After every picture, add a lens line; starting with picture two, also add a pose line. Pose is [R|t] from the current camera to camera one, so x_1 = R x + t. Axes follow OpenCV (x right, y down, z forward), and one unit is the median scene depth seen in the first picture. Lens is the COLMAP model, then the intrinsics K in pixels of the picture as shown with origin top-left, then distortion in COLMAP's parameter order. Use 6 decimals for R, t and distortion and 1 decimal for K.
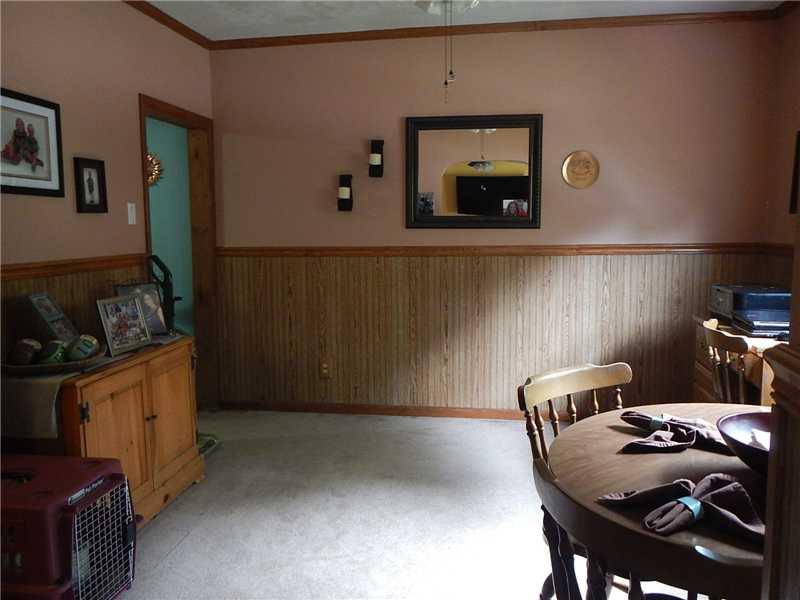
lens RADIAL K [[666.0, 0, 403.7], [0, 666.0, 298.9], [0, 0, 1]] dist [0.005096, 0.006424]
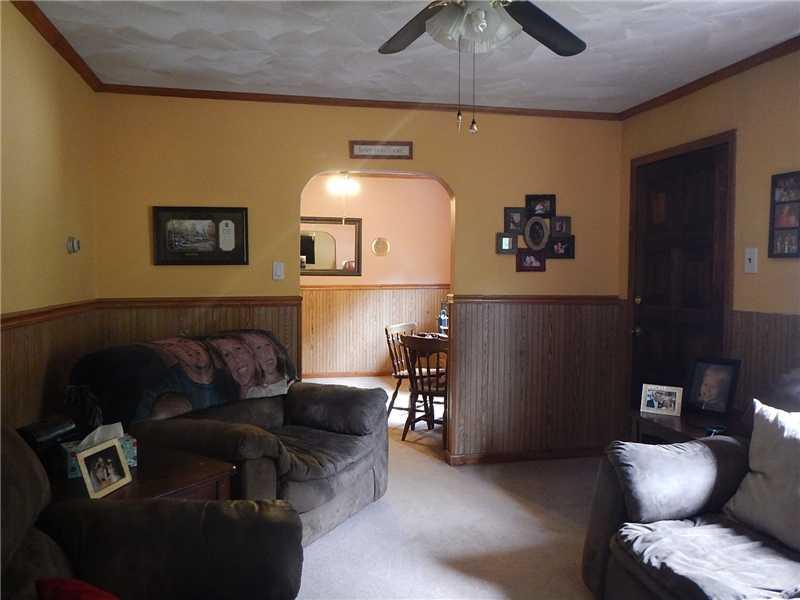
lens RADIAL K [[666.0, 0, 403.7], [0, 666.0, 298.9], [0, 0, 1]] dist [0.005096, 0.006424]
pose [[0.934215, -0.011331, 0.356532, -0.384112], [0.031389, 0.998229, -0.050524, 0.064737], [-0.355328, 0.058391, 0.932916, -0.880980]]
